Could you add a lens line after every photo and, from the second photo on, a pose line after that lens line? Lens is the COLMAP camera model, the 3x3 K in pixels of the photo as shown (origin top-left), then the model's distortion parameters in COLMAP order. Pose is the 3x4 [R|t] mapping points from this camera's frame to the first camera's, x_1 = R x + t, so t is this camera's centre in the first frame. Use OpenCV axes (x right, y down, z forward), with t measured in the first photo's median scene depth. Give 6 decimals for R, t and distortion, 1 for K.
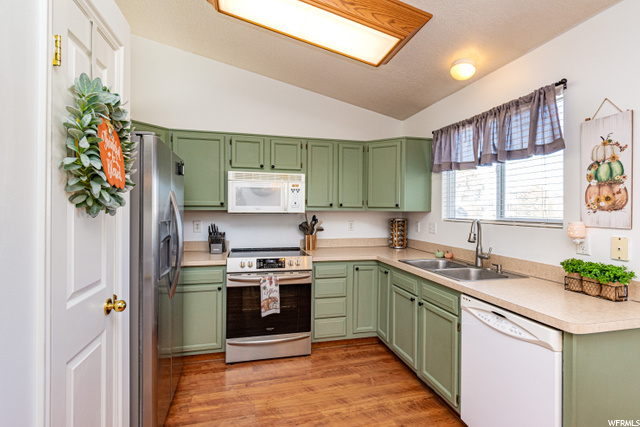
lens RADIAL K [[303.8, 0, 319.6], [0, 303.8, 209.5], [0, 0, 1]] dist [0.000351, 0.000108]
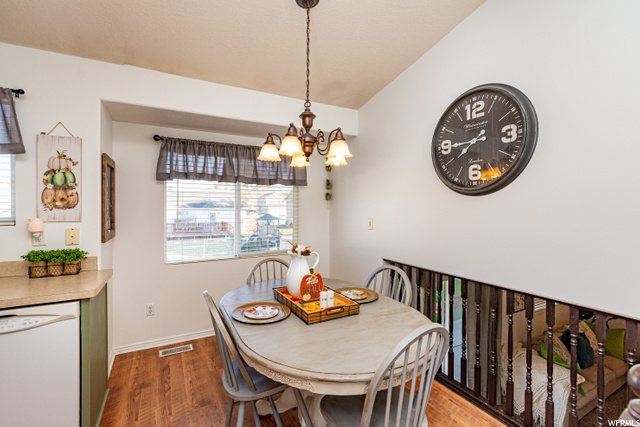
lens RADIAL K [[287.1, 0, 317.1], [0, 287.1, 208.0], [0, 0, 1]] dist [0.004122, -0.000173]
pose [[-0.227824, -0.008955, 0.973661, -0.322421], [0.000473, 0.999957, 0.009307, -0.006344], [-0.973702, 0.002581, -0.227810, 0.135969]]
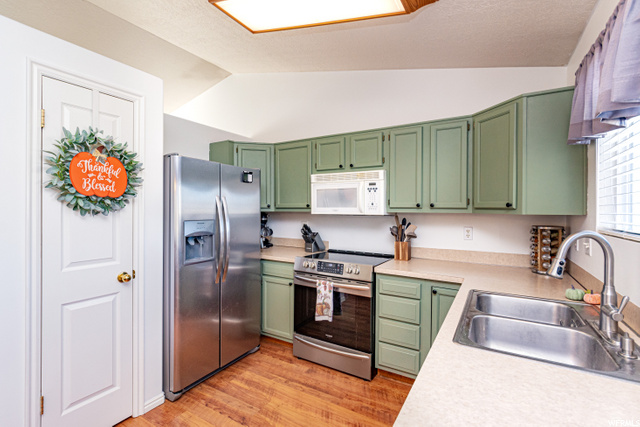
lens RADIAL K [[298.4, 0, 319.5], [0, 298.4, 209.7], [0, 0, 1]] dist [0.002317, 0.000061]
pose [[0.702418, -0.001580, -0.711763, 0.500359], [-0.000220, 0.999997, -0.002437, -0.002533], [0.711765, 0.001868, 0.702415, 0.326753]]
